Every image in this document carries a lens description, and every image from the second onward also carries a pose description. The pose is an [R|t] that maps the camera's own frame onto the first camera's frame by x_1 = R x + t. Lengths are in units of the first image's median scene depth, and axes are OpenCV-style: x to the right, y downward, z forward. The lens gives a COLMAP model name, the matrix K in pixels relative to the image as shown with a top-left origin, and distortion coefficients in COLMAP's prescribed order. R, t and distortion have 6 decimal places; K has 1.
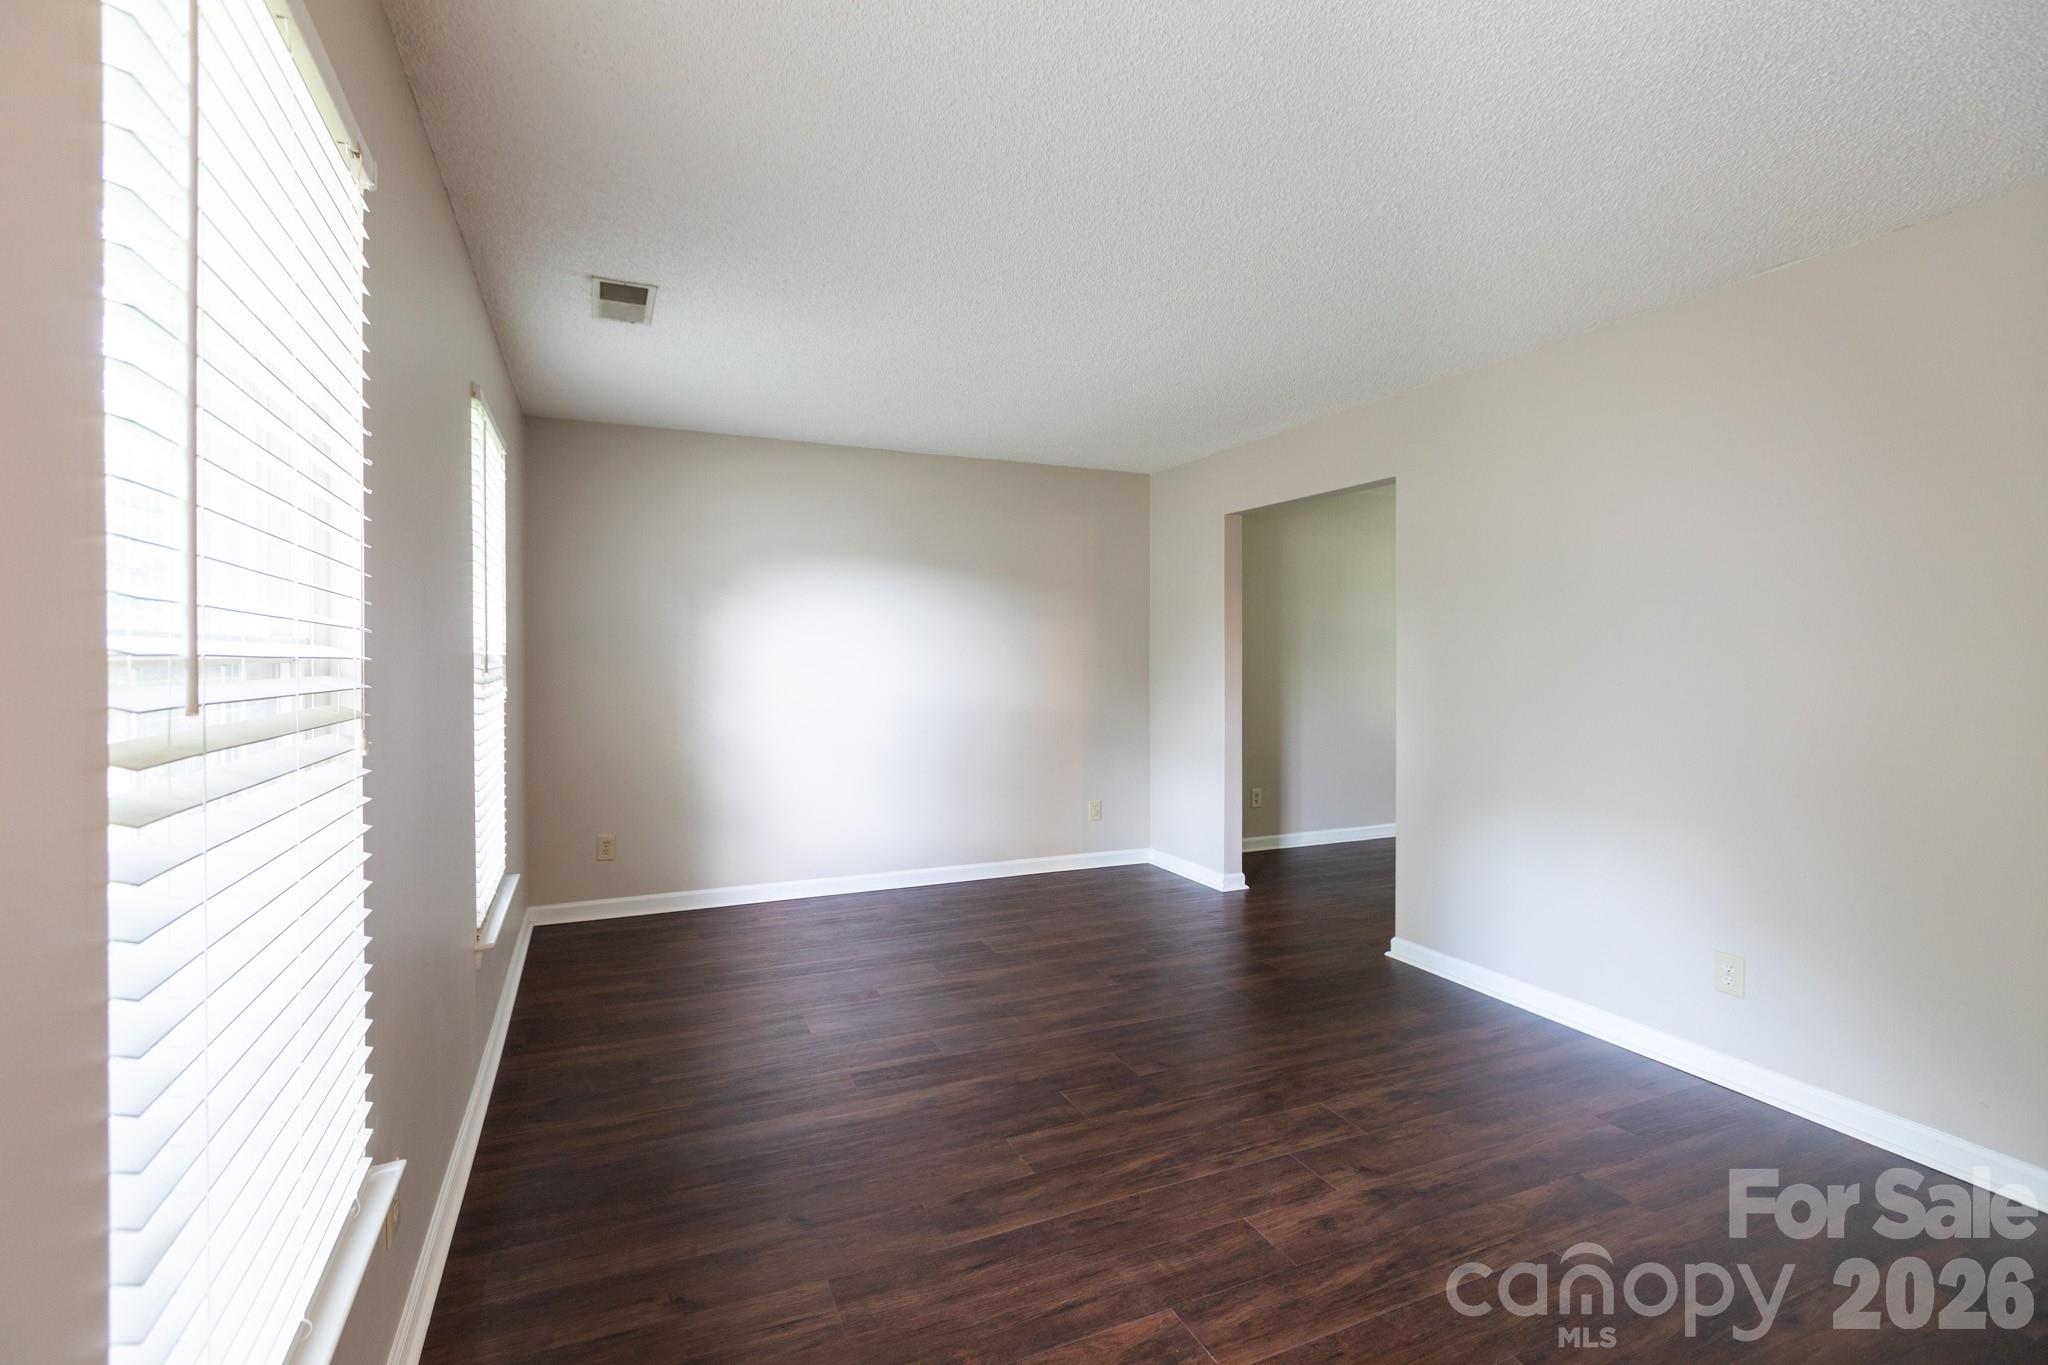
lens RADIAL K [[928.8, 0, 1014.0], [0, 928.8, 671.9], [0, 0, 1]] dist [0.007521, -0.004229]
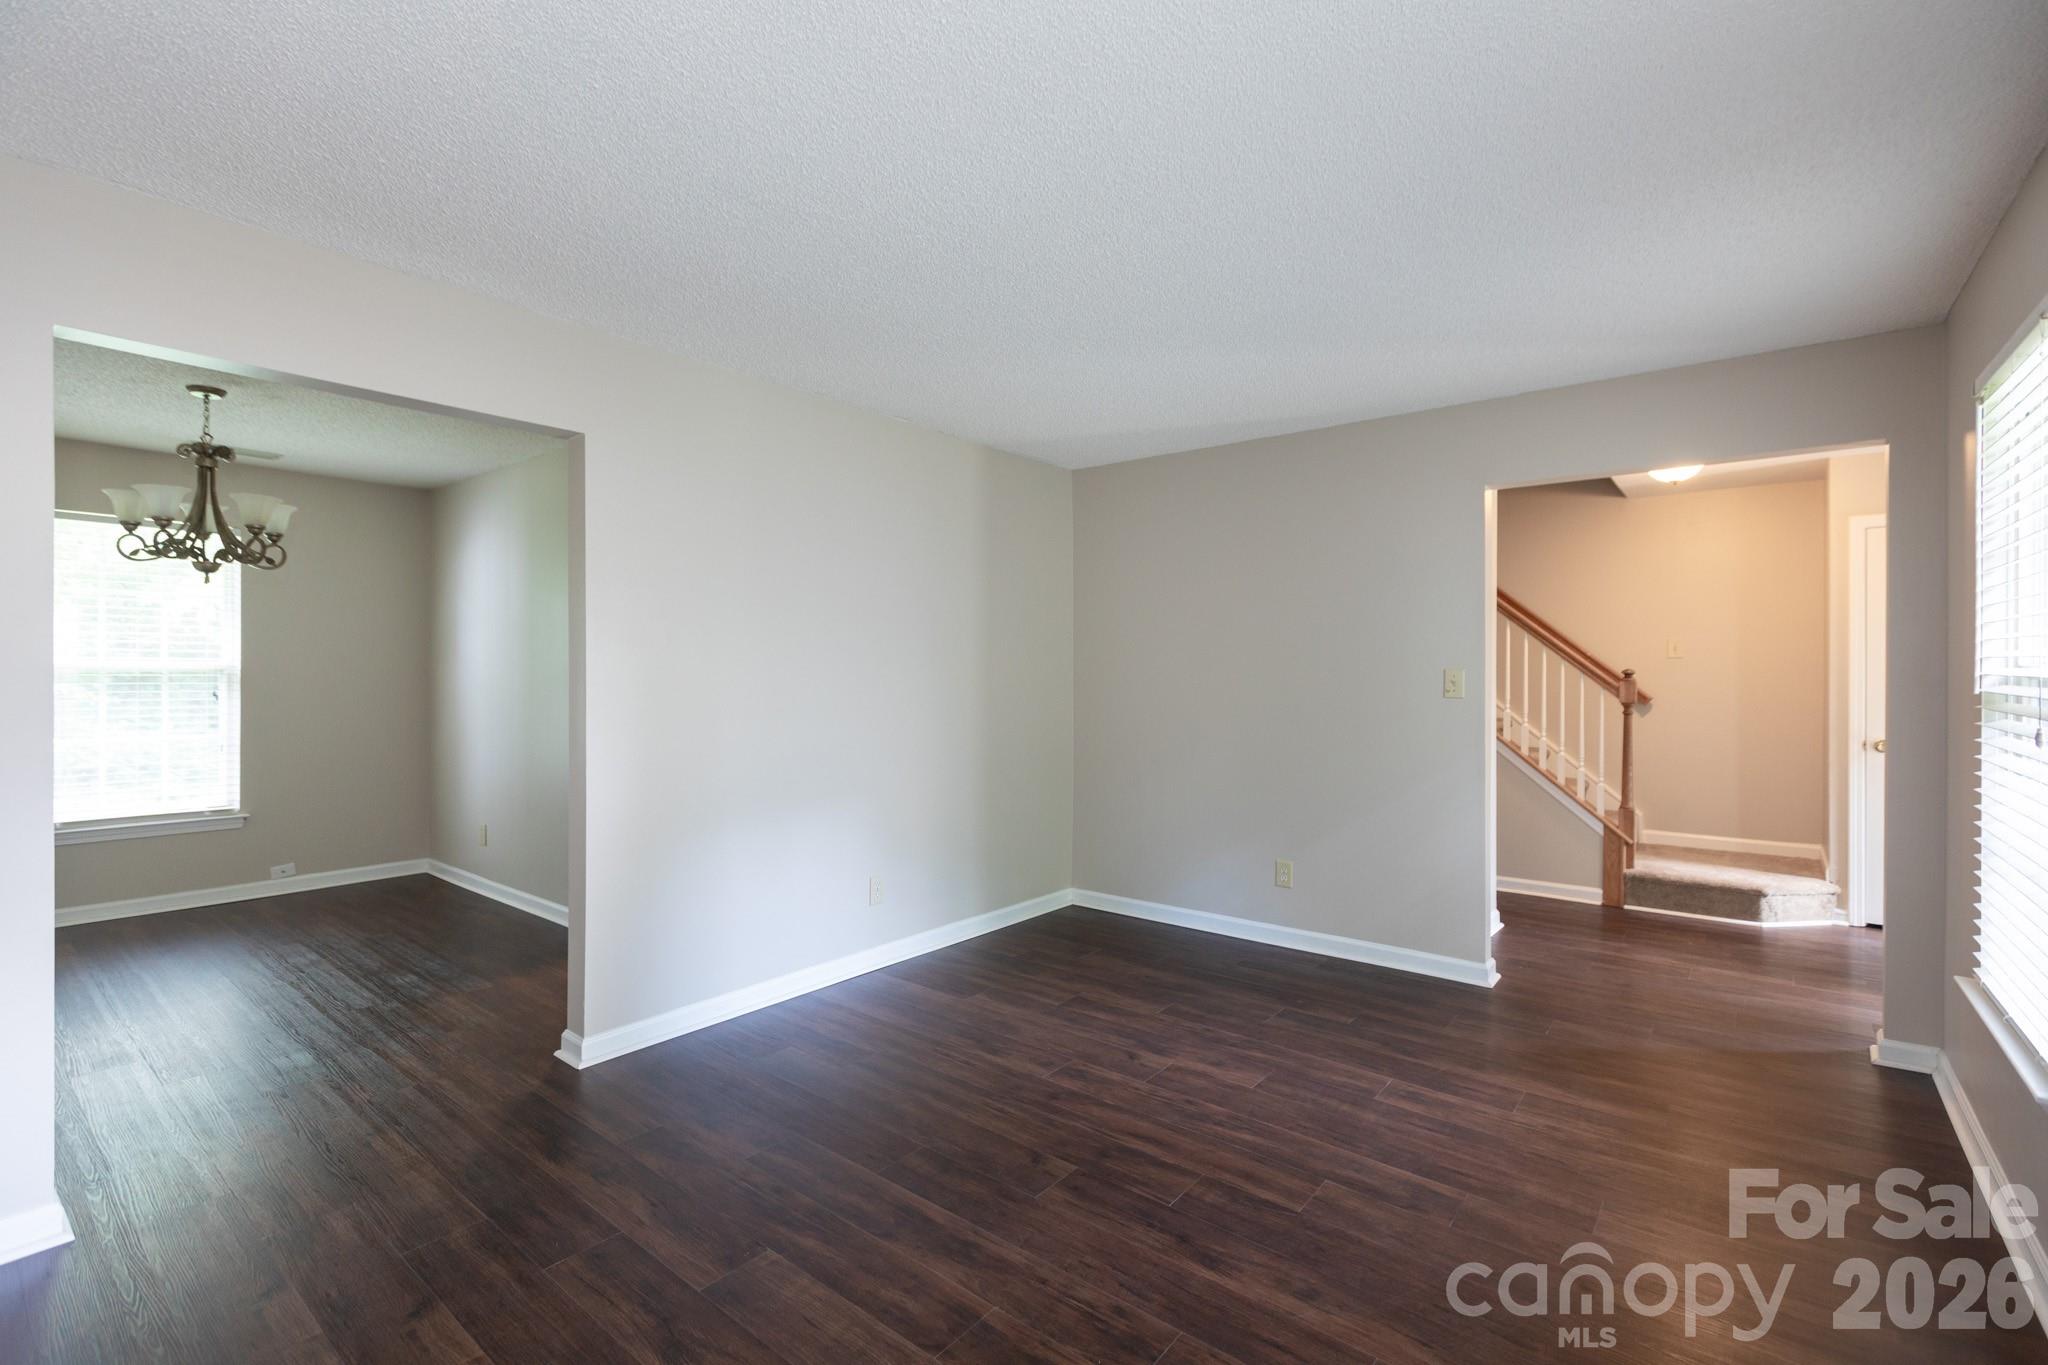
lens RADIAL K [[928.8, 0, 1017.0], [0, 928.8, 674.9], [0, 0, 1]] dist [0.007521, -0.004229]
pose [[-0.474577, -0.005579, 0.880196, -0.668798], [0.007984, 0.999911, 0.010643, -0.022716], [-0.880178, 0.012079, -0.474490, 1.673966]]
